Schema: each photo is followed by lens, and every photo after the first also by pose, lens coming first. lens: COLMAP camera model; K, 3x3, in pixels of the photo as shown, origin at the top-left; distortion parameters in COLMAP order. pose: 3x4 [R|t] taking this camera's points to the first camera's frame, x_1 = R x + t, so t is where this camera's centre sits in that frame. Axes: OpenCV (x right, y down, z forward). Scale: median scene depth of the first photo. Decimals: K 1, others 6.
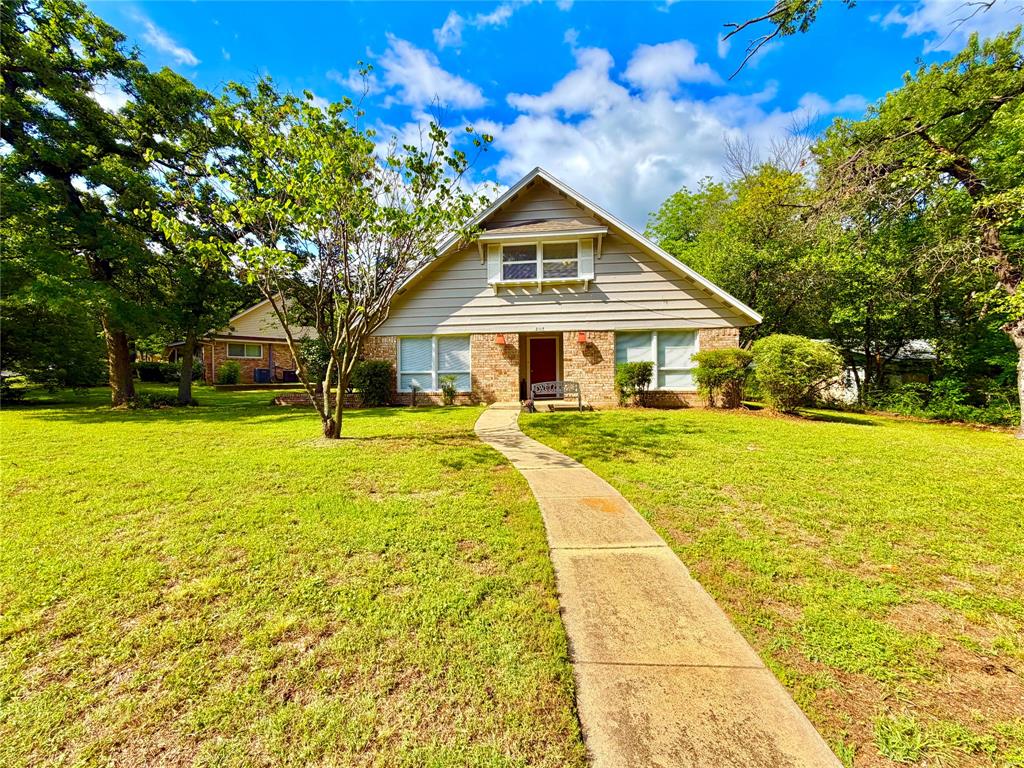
lens RADIAL K [[410.7, 0, 501.8], [0, 410.7, 373.0], [0, 0, 1]] dist [0.001118, 0.000147]
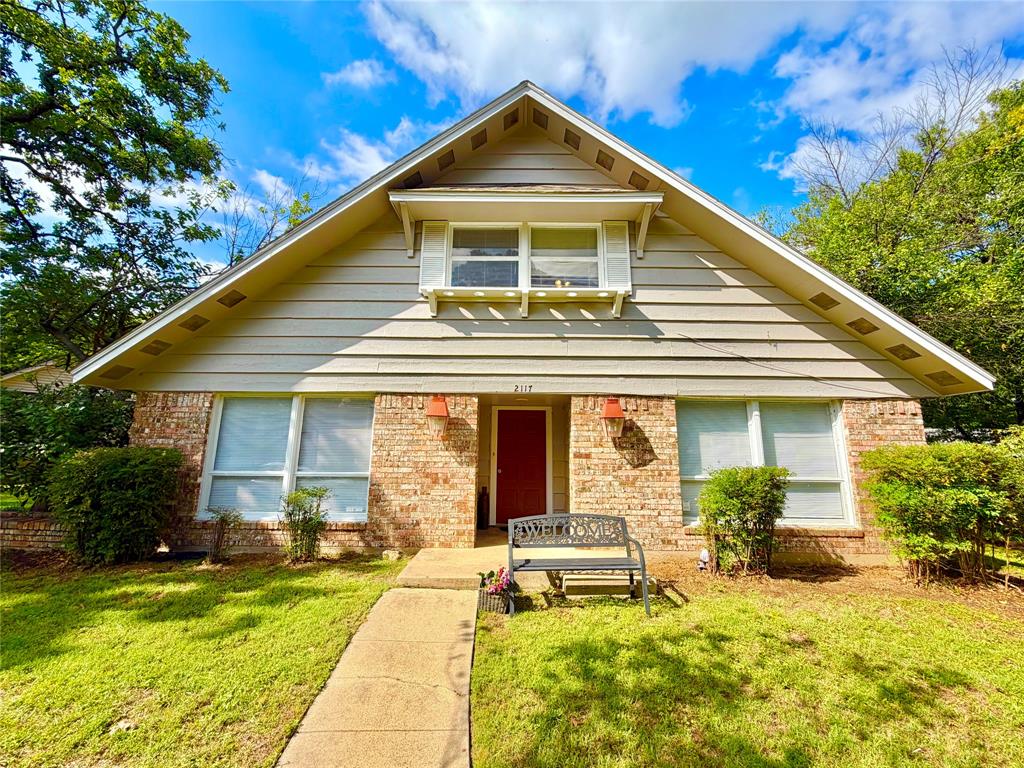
lens RADIAL K [[410.7, 0, 501.8], [0, 410.7, 373.0], [0, 0, 1]] dist [0.001118, 0.000147]
pose [[0.987021, 0.051245, 0.152193, -0.006038], [-0.021159, 0.980956, -0.193075, -0.031579], [-0.159188, 0.187349, 0.969309, 0.535773]]
